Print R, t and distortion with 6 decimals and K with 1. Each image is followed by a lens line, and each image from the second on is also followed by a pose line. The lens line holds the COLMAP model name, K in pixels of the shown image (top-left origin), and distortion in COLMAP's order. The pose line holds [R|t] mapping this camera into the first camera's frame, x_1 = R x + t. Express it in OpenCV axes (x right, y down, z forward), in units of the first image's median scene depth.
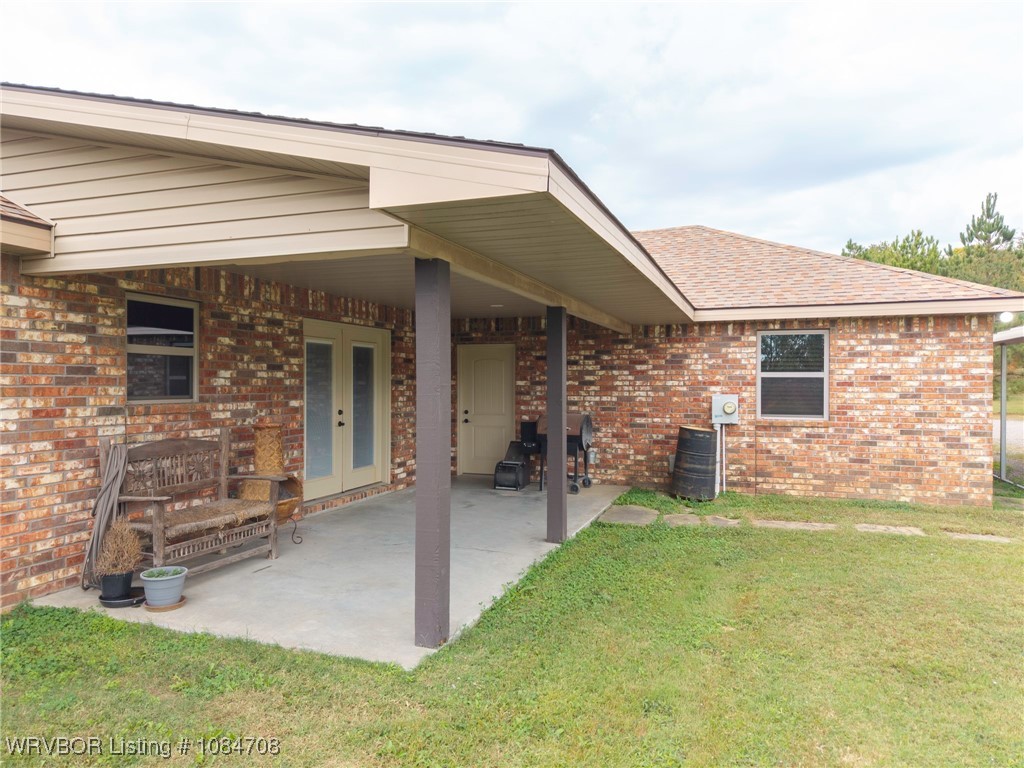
lens RADIAL K [[696.1, 0, 512.0], [0, 696.1, 384.0], [0, 0, 1]] dist [0.012445, -0.002688]
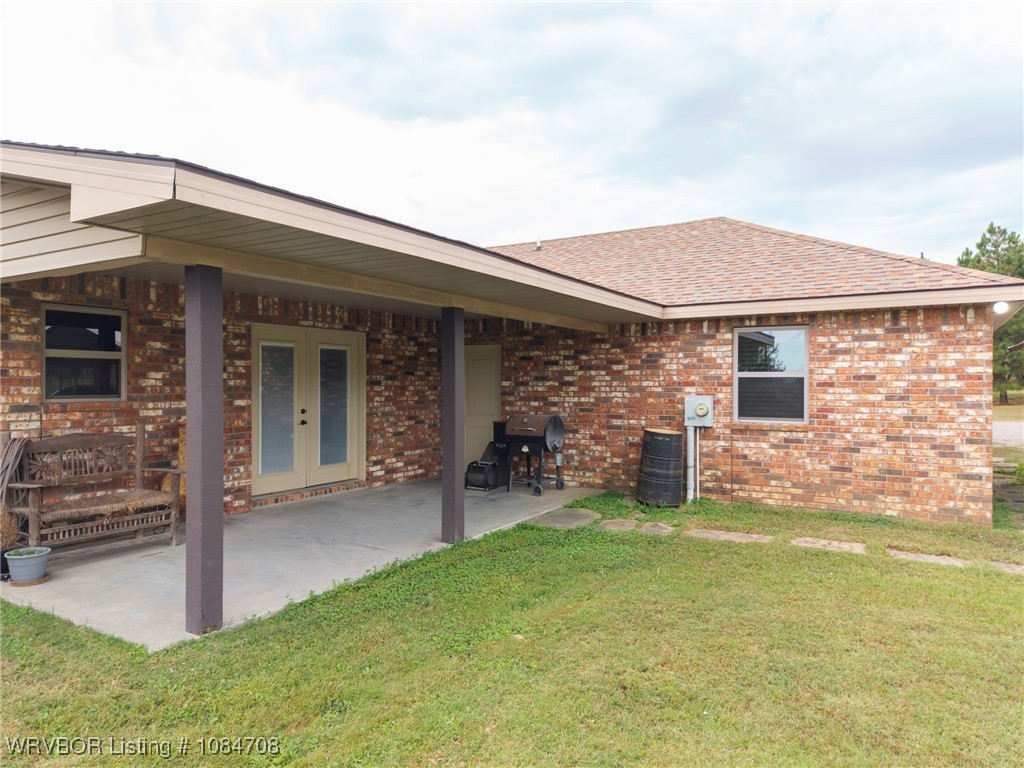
lens RADIAL K [[696.1, 0, 512.0], [0, 696.1, 384.0], [0, 0, 1]] dist [0.012445, -0.002688]
pose [[0.981153, -0.000226, -0.193231, 0.258286], [0.000014, 0.999999, -0.001098, 0.000342], [0.193232, 0.001075, 0.981153, 0.025482]]
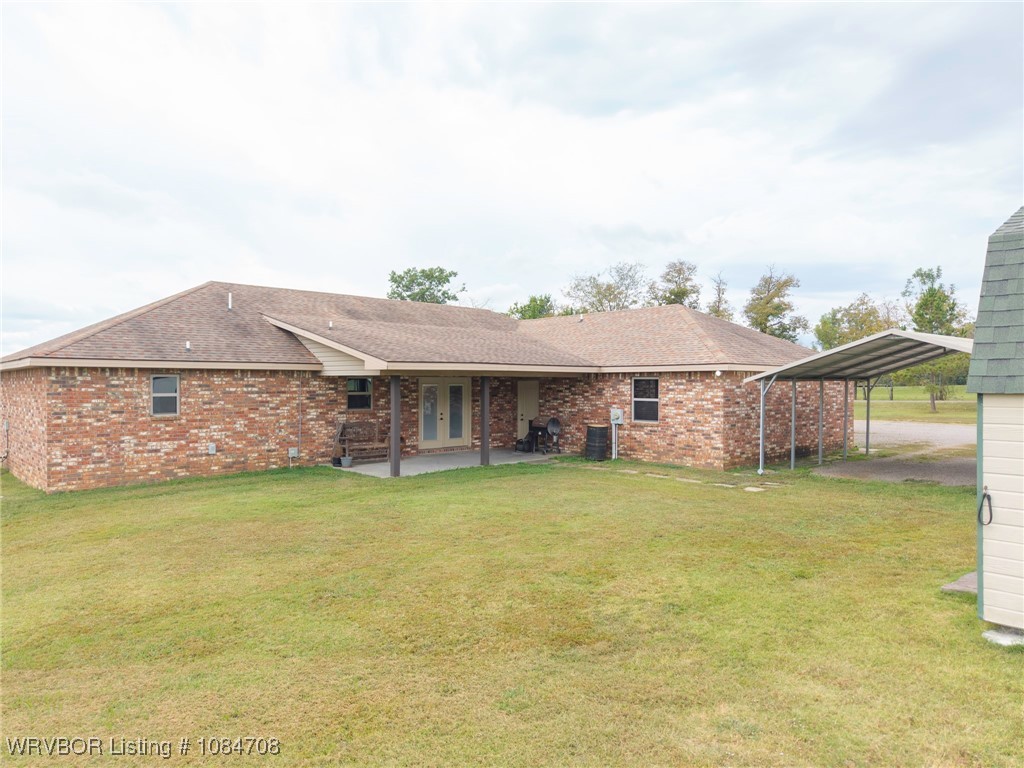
lens RADIAL K [[690.6, 0, 508.4], [0, 690.6, 381.7], [0, 0, 1]] dist [0.026799, -0.035660]
pose [[0.885758, -0.000228, -0.464146, 1.017207], [-0.000528, 0.999999, -0.001499, -0.064320], [0.464146, 0.001573, 0.885757, -0.951221]]
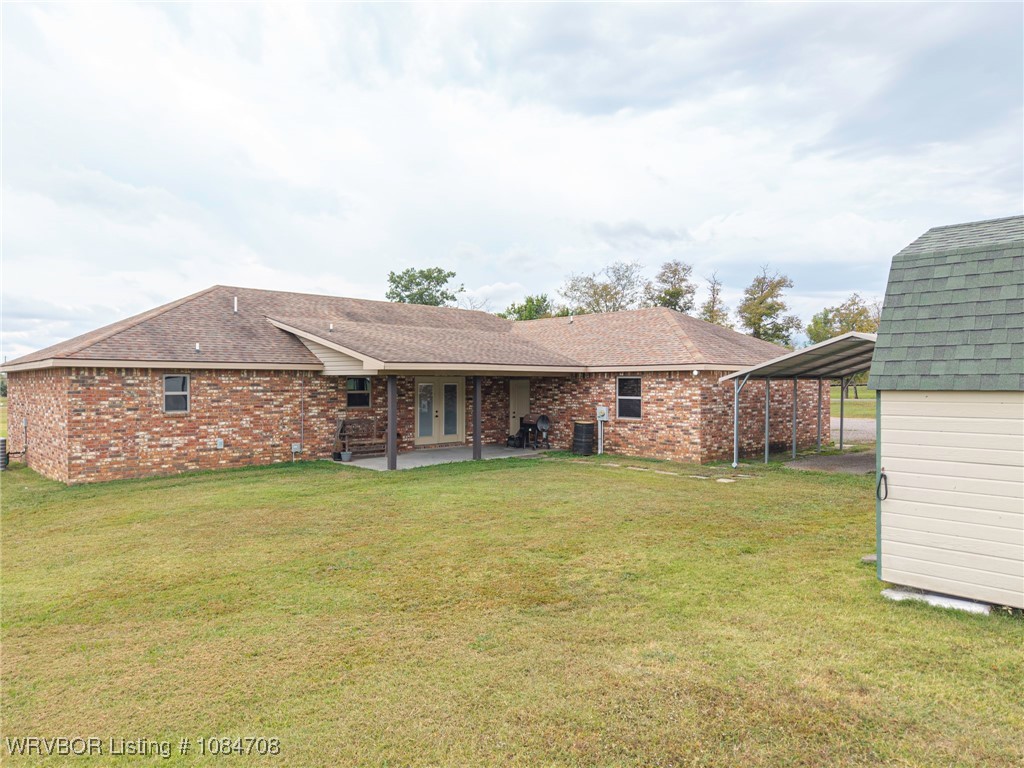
lens RADIAL K [[690.6, 0, 508.4], [0, 690.6, 381.7], [0, 0, 1]] dist [0.026799, -0.035660]
pose [[0.886007, -0.000445, -0.463671, 1.095779], [0.000252, 1.000000, -0.000479, -0.063404], [0.463671, 0.000308, 0.886007, -1.042793]]
